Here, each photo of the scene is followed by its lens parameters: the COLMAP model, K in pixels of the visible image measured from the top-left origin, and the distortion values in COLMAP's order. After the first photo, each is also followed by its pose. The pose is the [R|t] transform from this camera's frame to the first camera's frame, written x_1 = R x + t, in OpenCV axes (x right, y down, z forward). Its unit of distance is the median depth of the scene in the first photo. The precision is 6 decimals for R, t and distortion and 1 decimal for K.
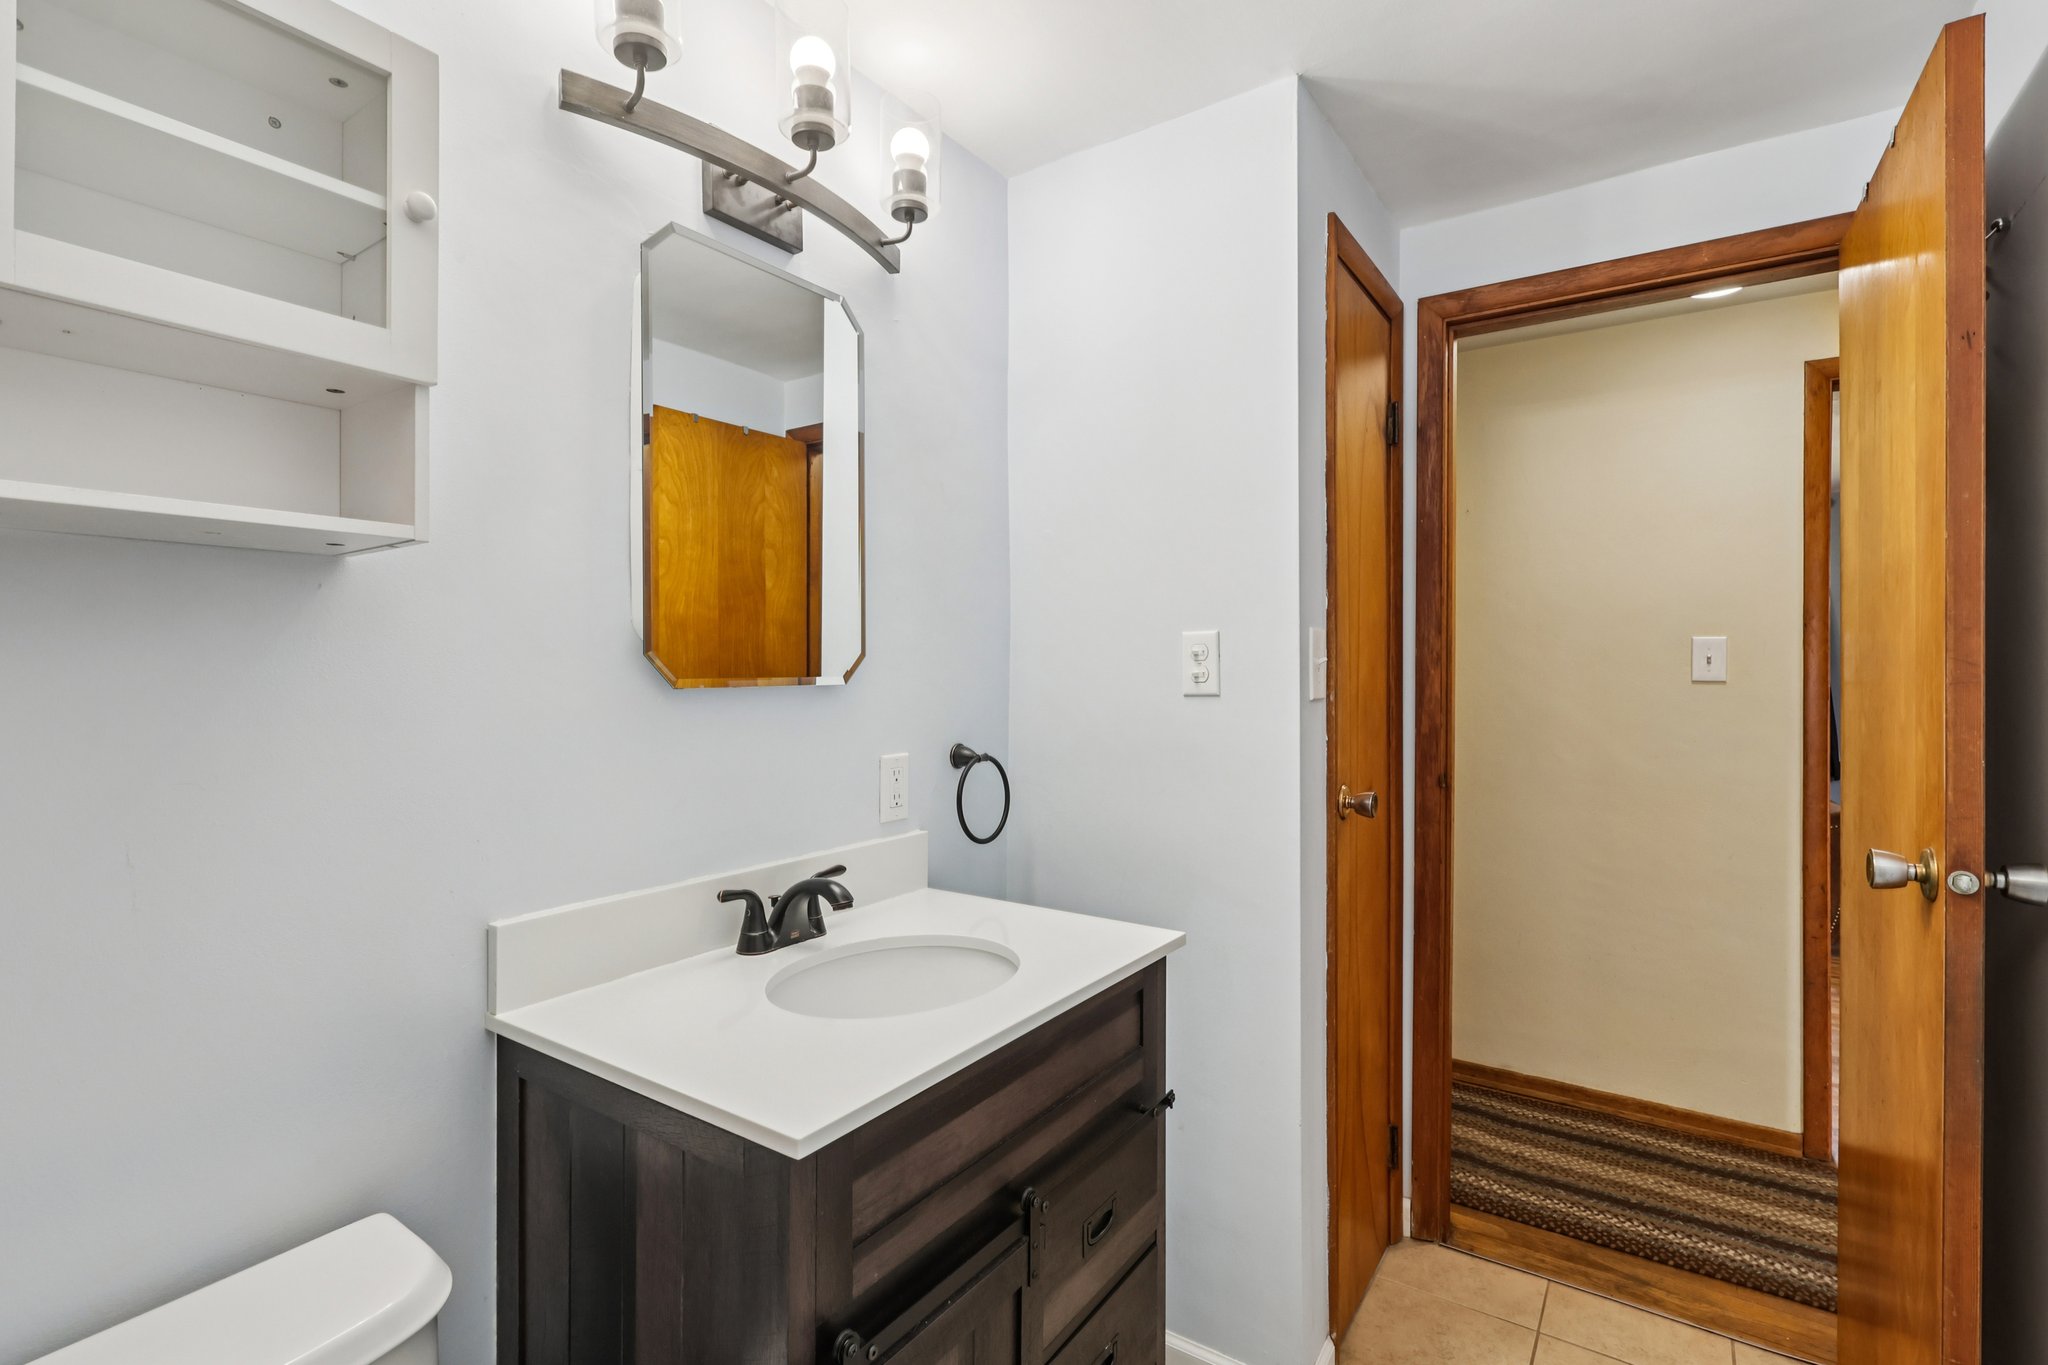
lens RADIAL K [[960.6, 0, 1019.4], [0, 960.6, 675.2], [0, 0, 1]] dist [-0.003740, -0.000396]
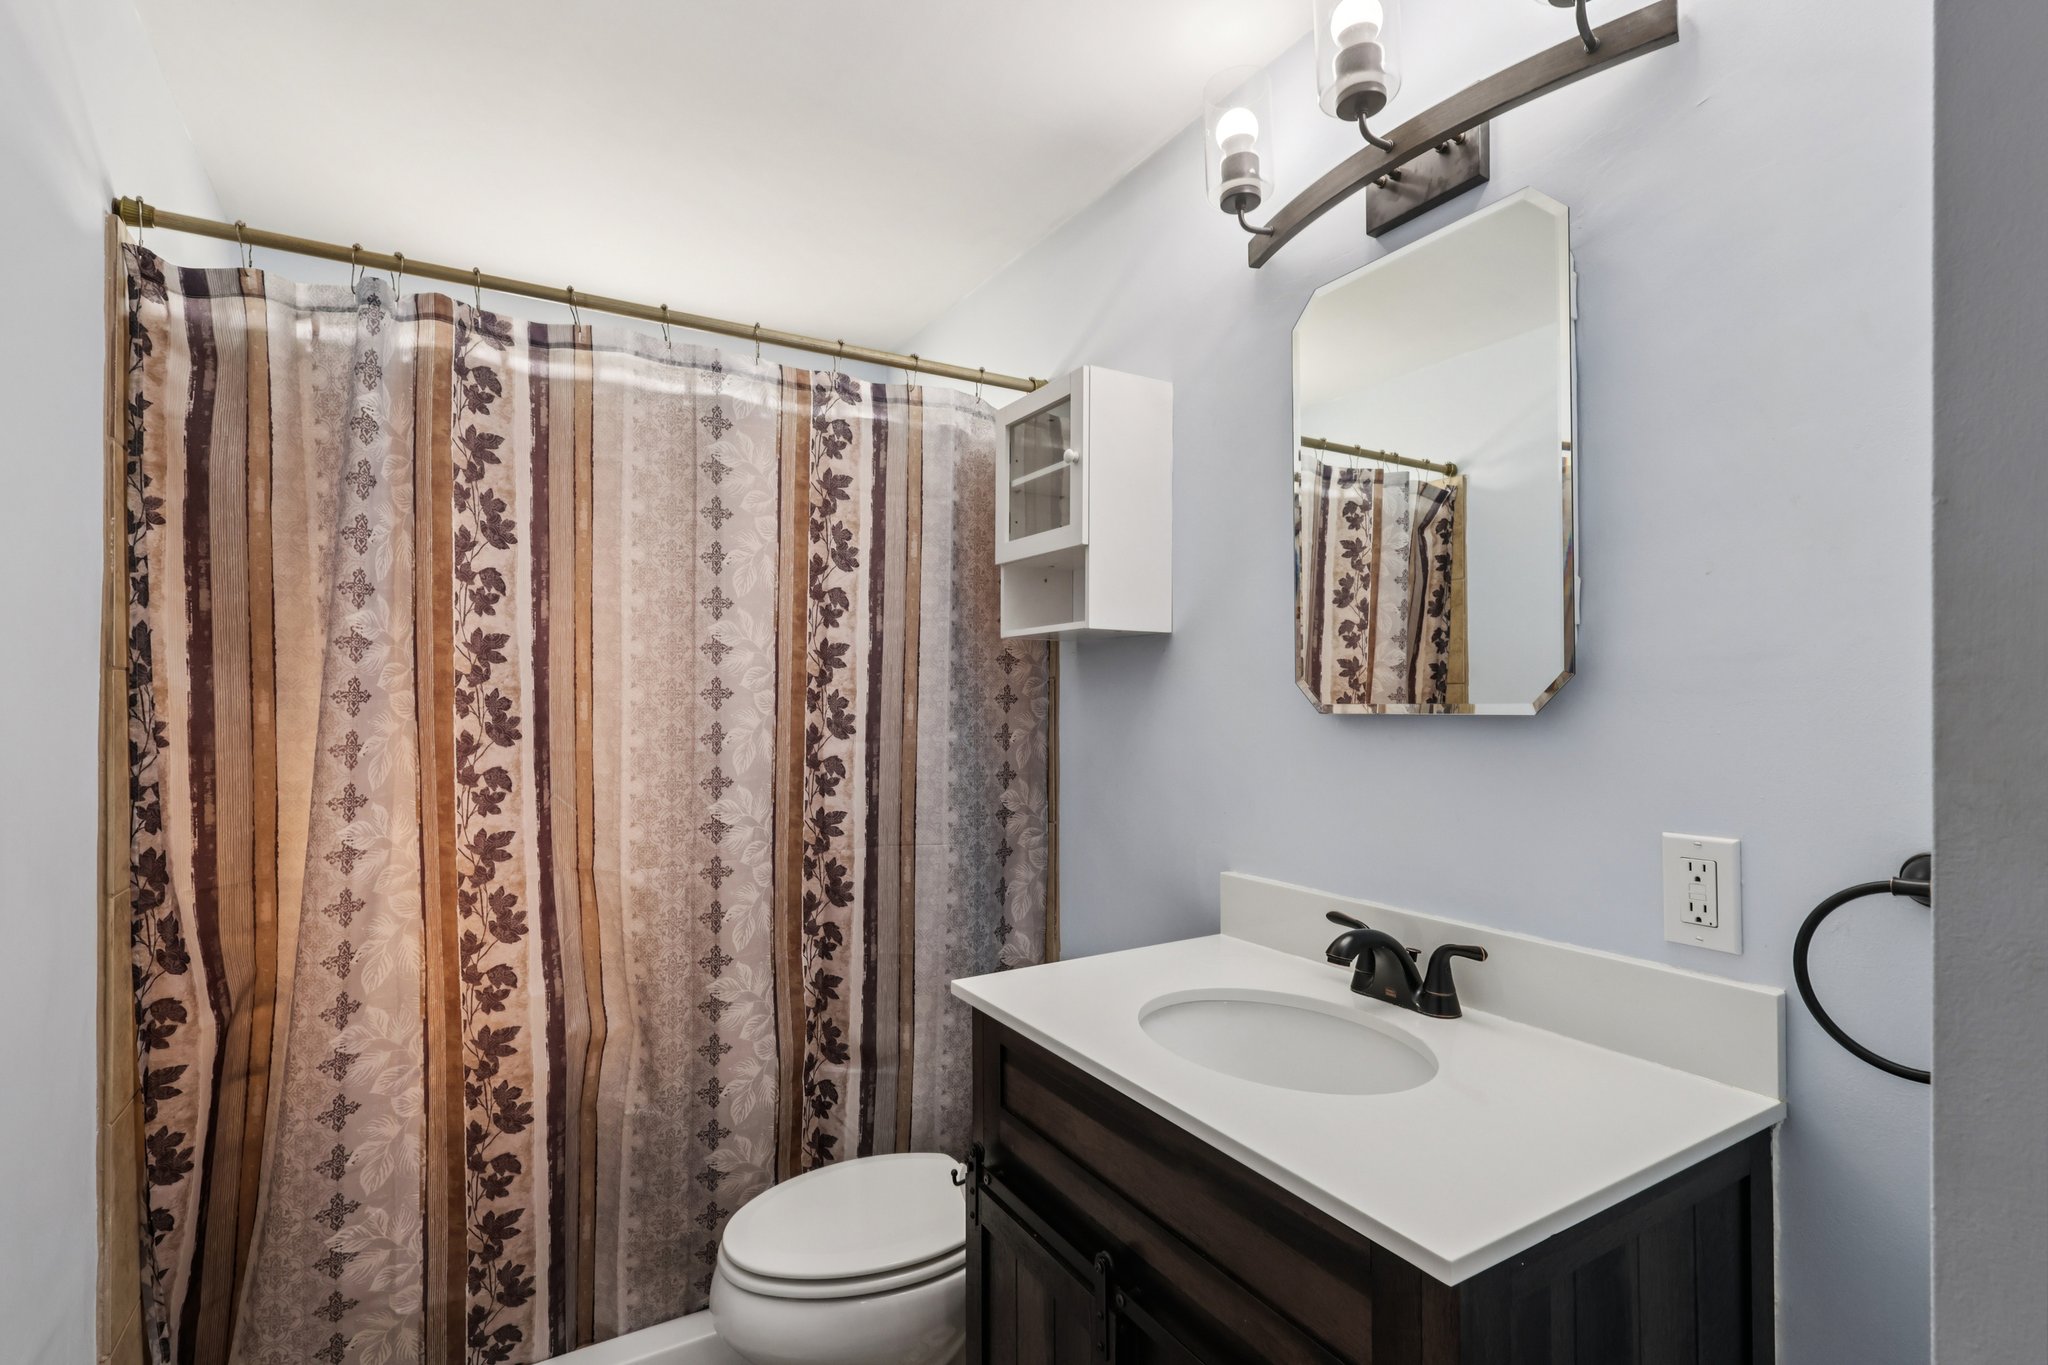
lens RADIAL K [[960.6, 0, 1022.6], [0, 960.6, 691.0], [0, 0, 1]] dist [-0.003740, -0.000396]
pose [[-0.427662, -0.005999, -0.903919, 0.875695], [-0.004056, 0.999981, -0.004718, -0.004646], [0.903930, 0.001648, -0.427678, 1.307891]]
